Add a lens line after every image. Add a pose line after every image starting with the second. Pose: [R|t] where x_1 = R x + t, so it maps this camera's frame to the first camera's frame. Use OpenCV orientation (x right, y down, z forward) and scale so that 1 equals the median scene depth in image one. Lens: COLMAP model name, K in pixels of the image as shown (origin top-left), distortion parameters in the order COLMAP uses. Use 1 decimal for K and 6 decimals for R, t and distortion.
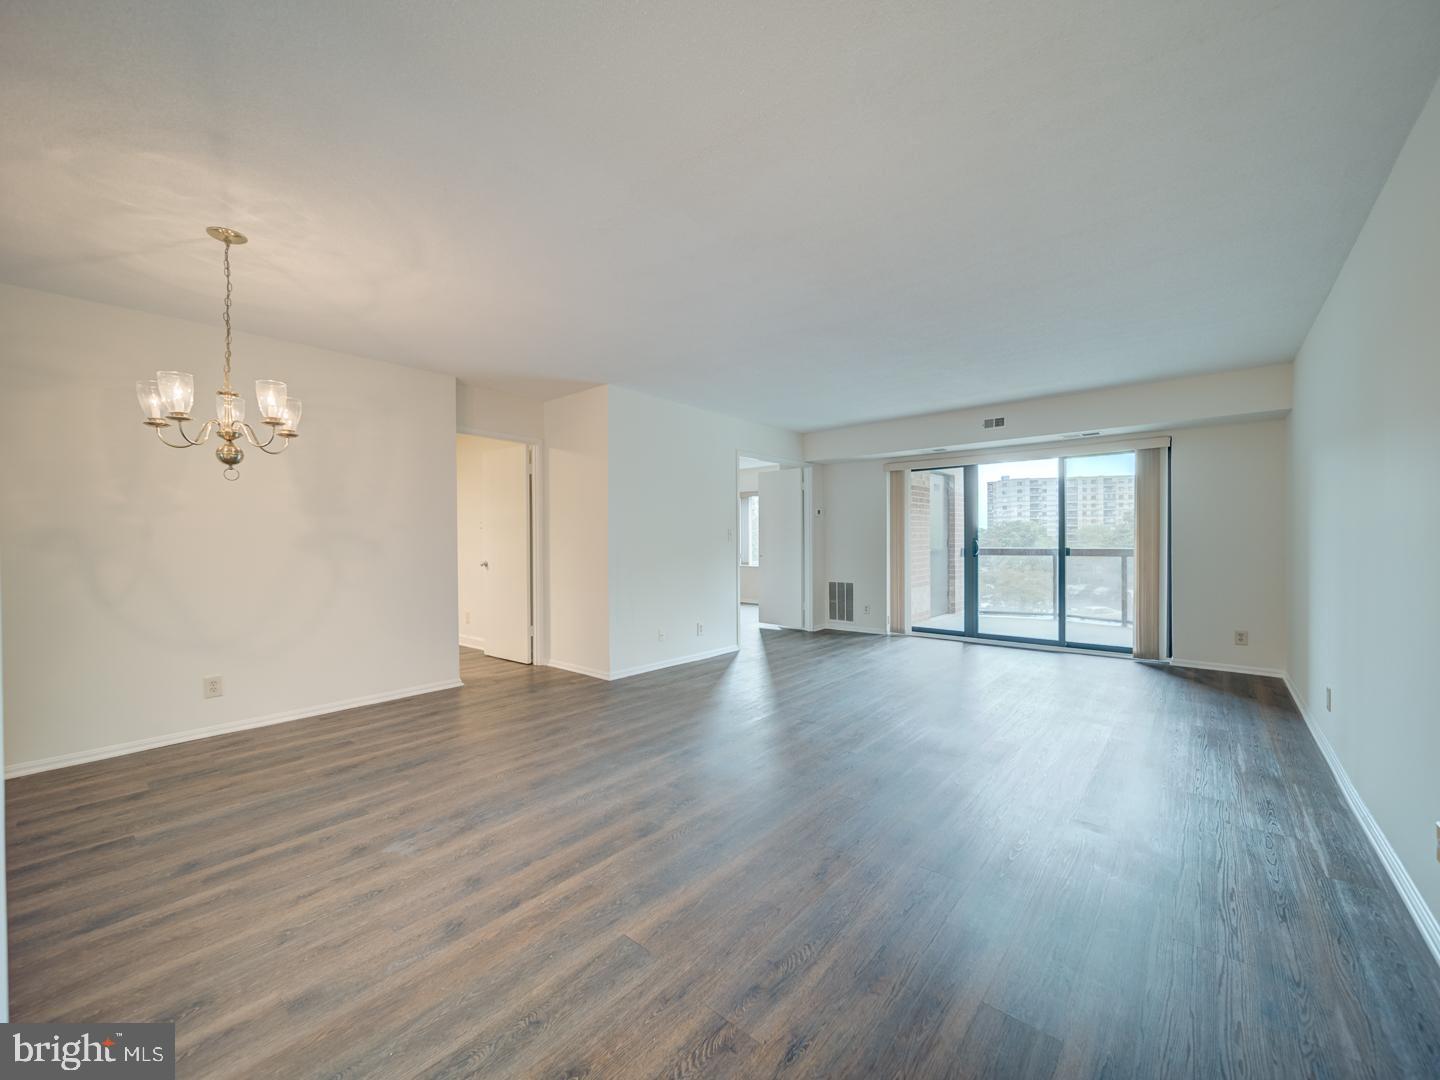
lens RADIAL K [[566.7, 0, 724.0], [0, 566.7, 543.1], [0, 0, 1]] dist [-0.000621, -0.000675]
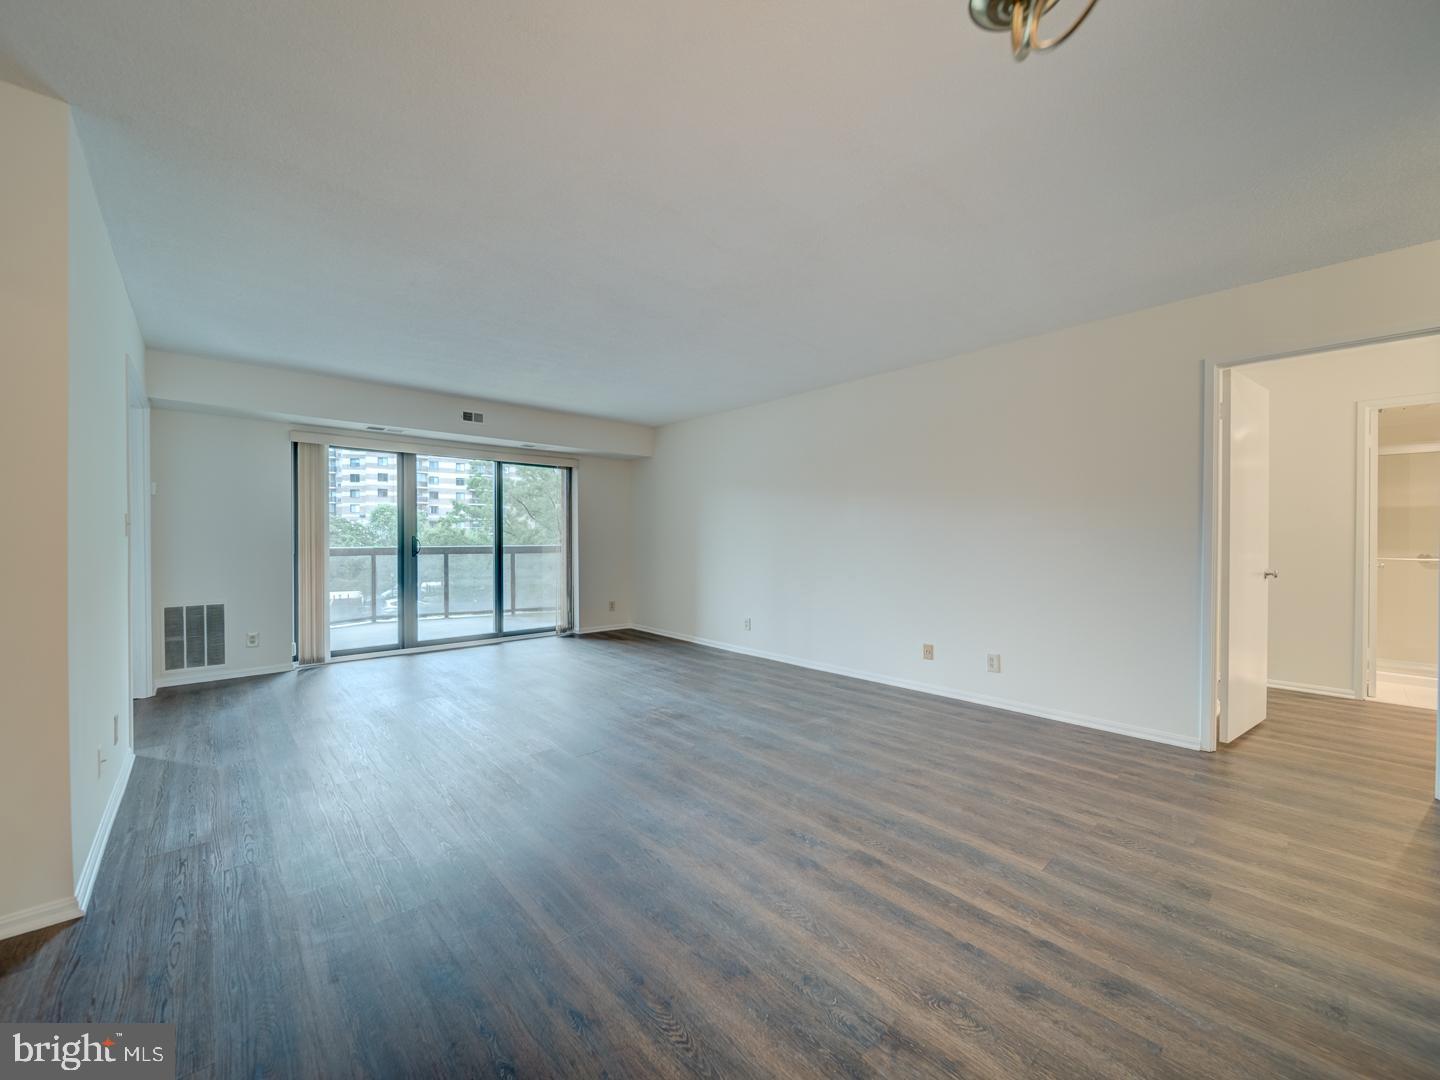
lens RADIAL K [[566.7, 0, 724.0], [0, 566.7, 543.1], [0, 0, 1]] dist [-0.000621, -0.000675]
pose [[0.124880, -0.003035, 0.992167, -0.429068], [0.003195, 0.999991, 0.002657, 0.001389], [-0.992167, 0.002838, 0.124889, 0.453586]]
